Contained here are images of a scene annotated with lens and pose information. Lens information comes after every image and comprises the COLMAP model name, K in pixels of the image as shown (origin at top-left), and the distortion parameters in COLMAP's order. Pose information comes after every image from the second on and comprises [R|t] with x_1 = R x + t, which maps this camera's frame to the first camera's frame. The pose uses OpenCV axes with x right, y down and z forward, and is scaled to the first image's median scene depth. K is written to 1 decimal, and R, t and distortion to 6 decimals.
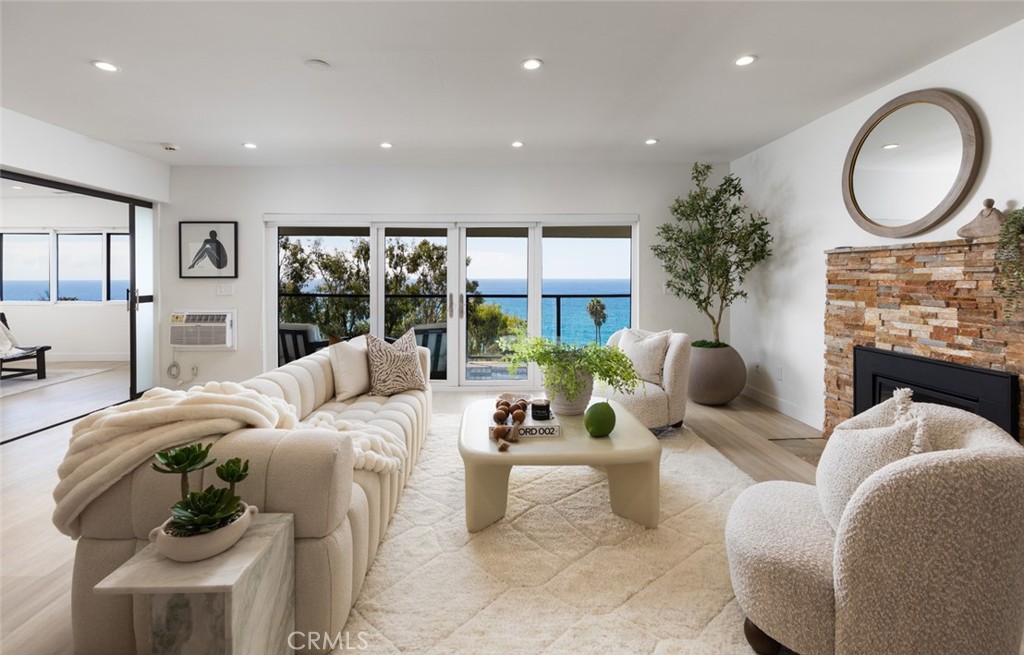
lens RADIAL K [[444.1, 0, 501.9], [0, 444.1, 274.9], [0, 0, 1]] dist [0.001812, 0.000176]
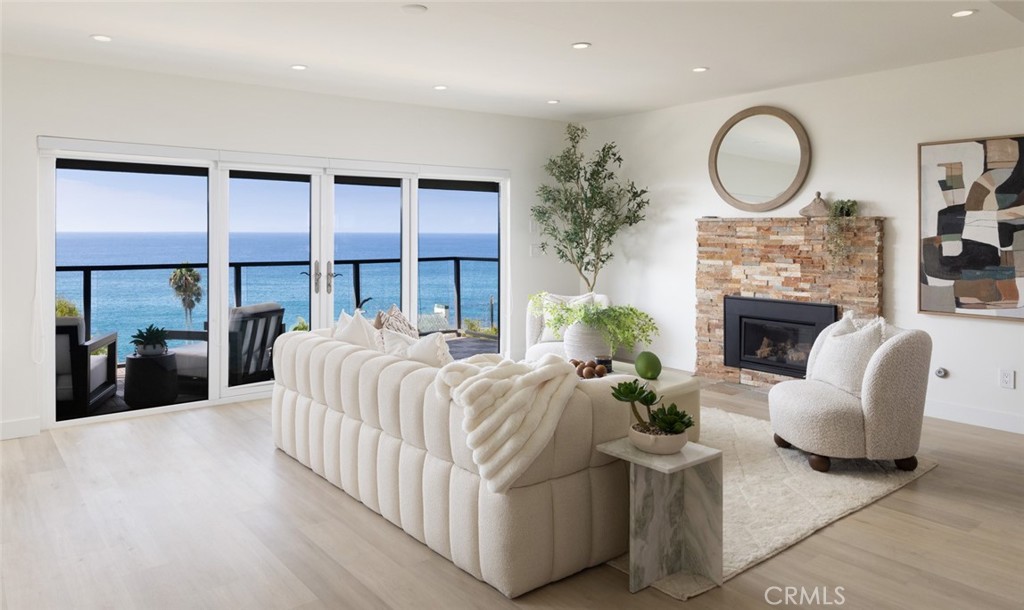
lens RADIAL K [[687.0, 0, 460.2], [0, 687.0, 217.0], [0, 0, 1]] dist [0.006972, 0.001633]
pose [[0.815653, 0.015663, 0.578329, -0.900318], [-0.008448, 0.999849, -0.015164, -0.026689], [-0.578479, 0.007482, 0.815663, -0.150153]]
